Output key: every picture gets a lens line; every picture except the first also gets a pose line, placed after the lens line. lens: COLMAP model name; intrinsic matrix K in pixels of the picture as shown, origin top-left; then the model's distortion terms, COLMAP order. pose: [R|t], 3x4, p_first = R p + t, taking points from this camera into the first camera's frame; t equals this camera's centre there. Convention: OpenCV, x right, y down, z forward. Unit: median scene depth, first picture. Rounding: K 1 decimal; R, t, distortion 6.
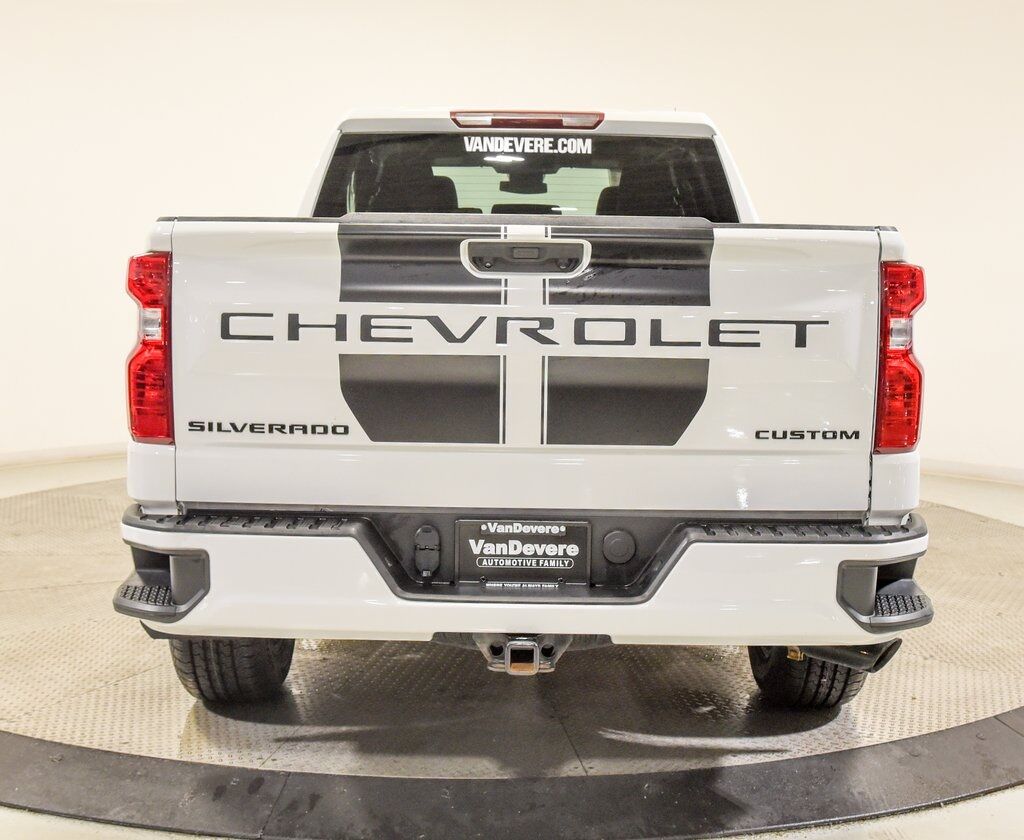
lens RADIAL K [[1585.5, 0, 510.6], [0, 1585.5, 410.3], [0, 0, 1]] dist [-0.091032, 0.000000]
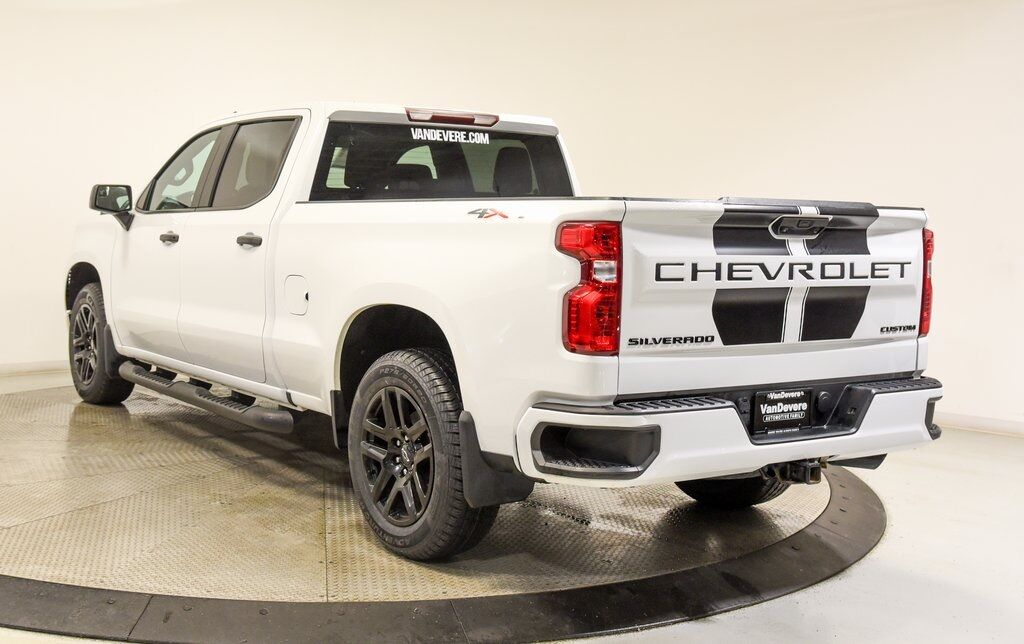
lens RADIAL K [[1273.6, 0, 512.7], [0, 1273.6, 321.9], [0, 0, 1]] dist [-0.039146, 0.000000]
pose [[0.815216, -0.043205, 0.577544, -0.962078], [0.045733, 0.998902, 0.010173, -0.024942], [-0.577349, 0.018119, 0.816296, 0.113062]]
